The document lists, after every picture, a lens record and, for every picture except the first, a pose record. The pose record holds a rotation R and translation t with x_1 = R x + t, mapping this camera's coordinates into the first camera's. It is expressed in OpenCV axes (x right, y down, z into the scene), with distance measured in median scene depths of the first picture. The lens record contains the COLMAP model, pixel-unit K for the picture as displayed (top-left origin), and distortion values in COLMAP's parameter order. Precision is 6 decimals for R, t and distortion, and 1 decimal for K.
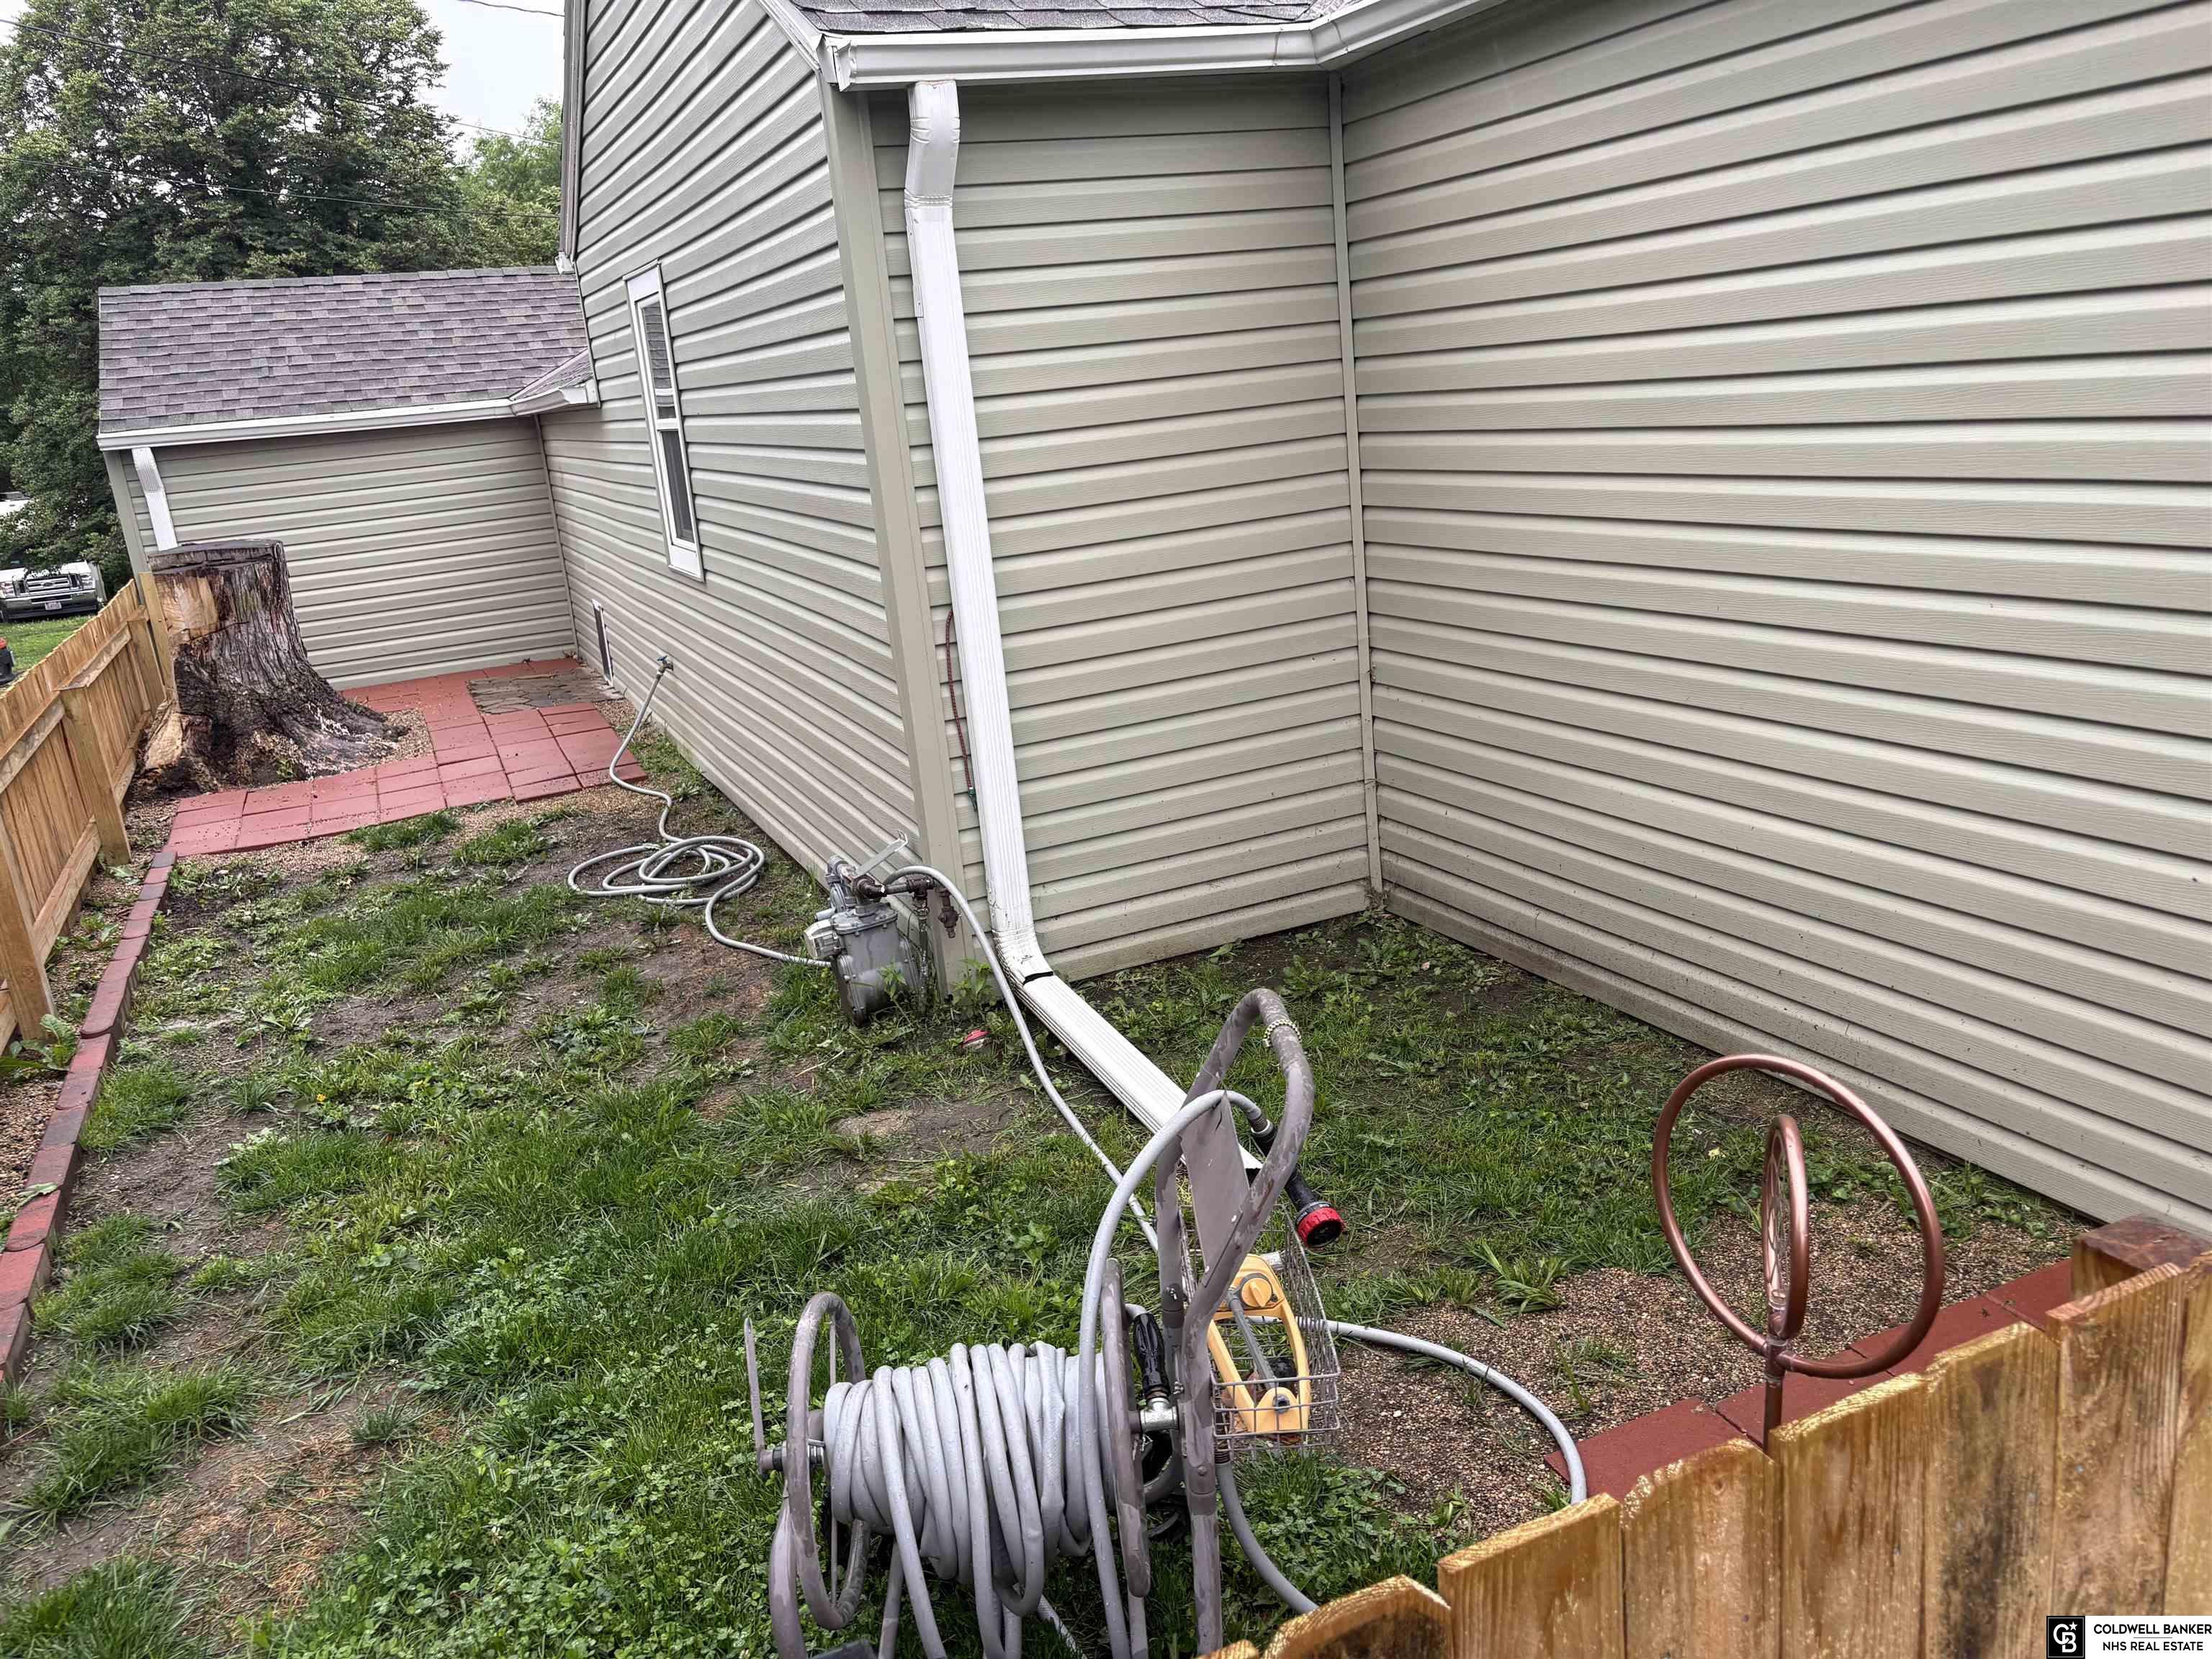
lens RADIAL K [[1682.5, 0, 1106.0], [0, 1682.5, 829.5], [0, 0, 1]] dist [0.060984, -0.058032]
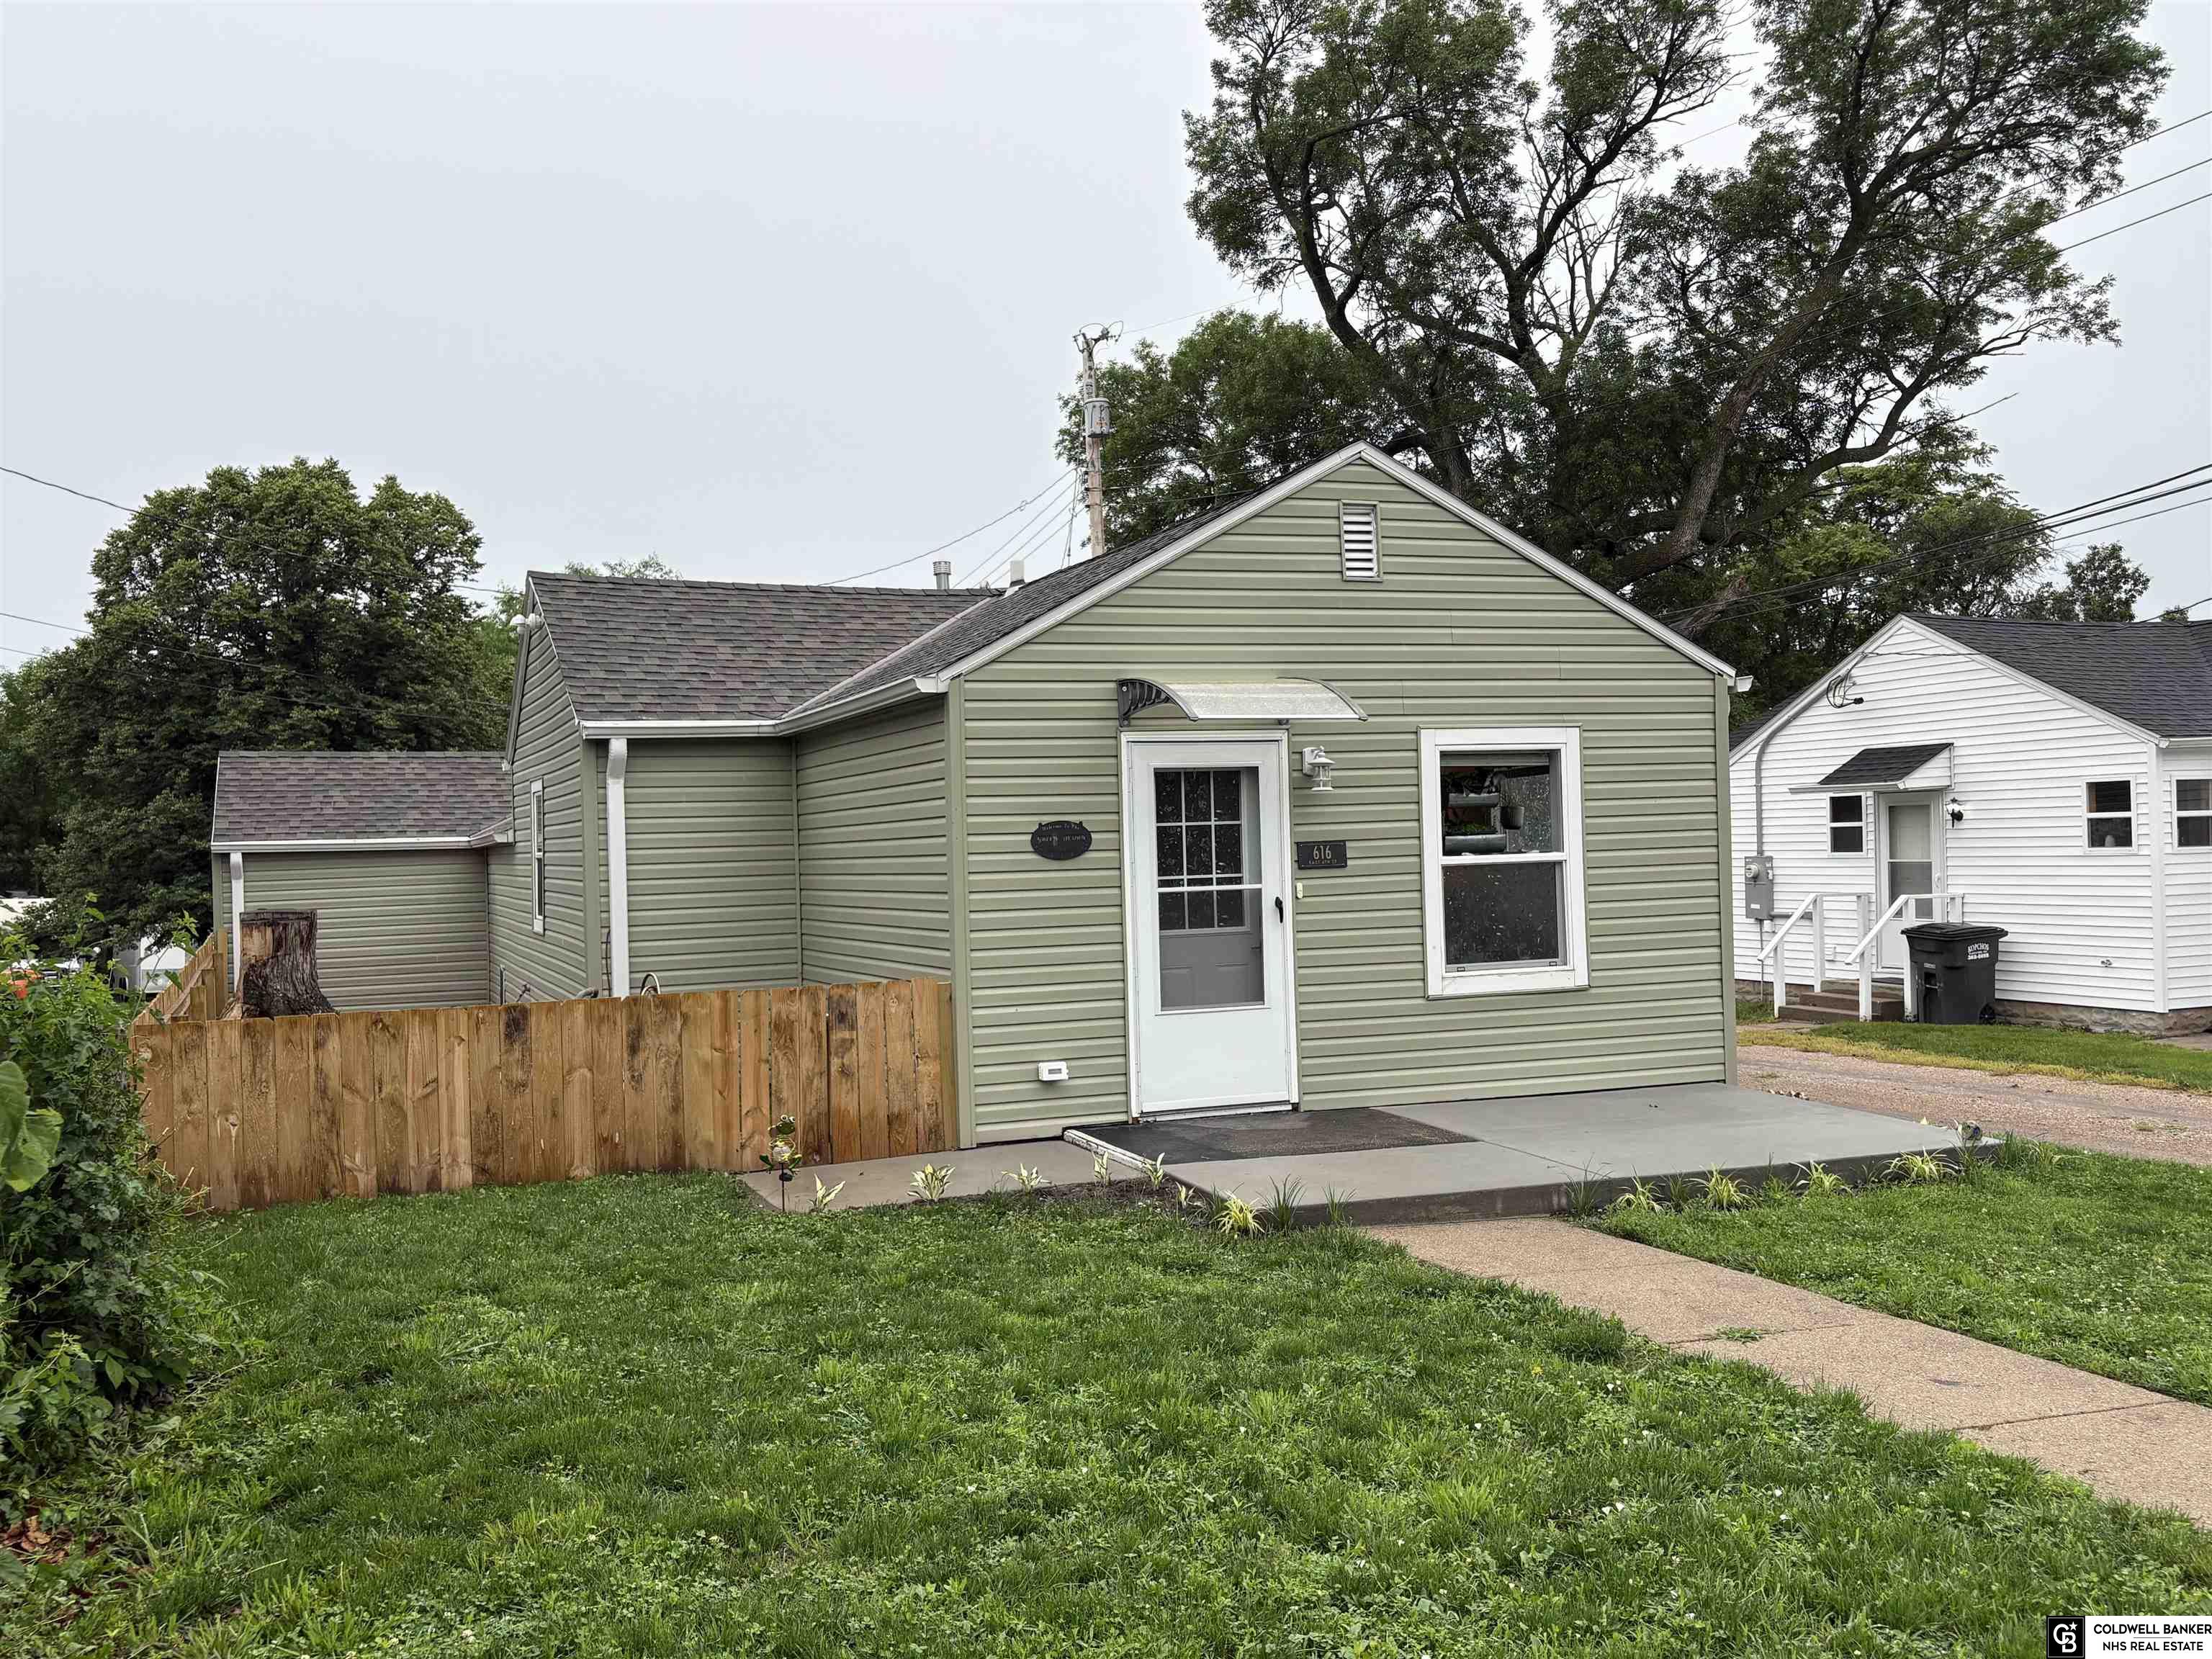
lens RADIAL K [[1899.0, 0, 1106.0], [0, 1899.0, 829.5], [0, 0, 1]] dist [0.013151, 0.006446]
pose [[0.997535, 0.066552, -0.022238, 0.234652], [-0.070084, 0.960579, -0.269028, 0.146519], [0.003457, 0.269924, 0.962875, -0.590923]]
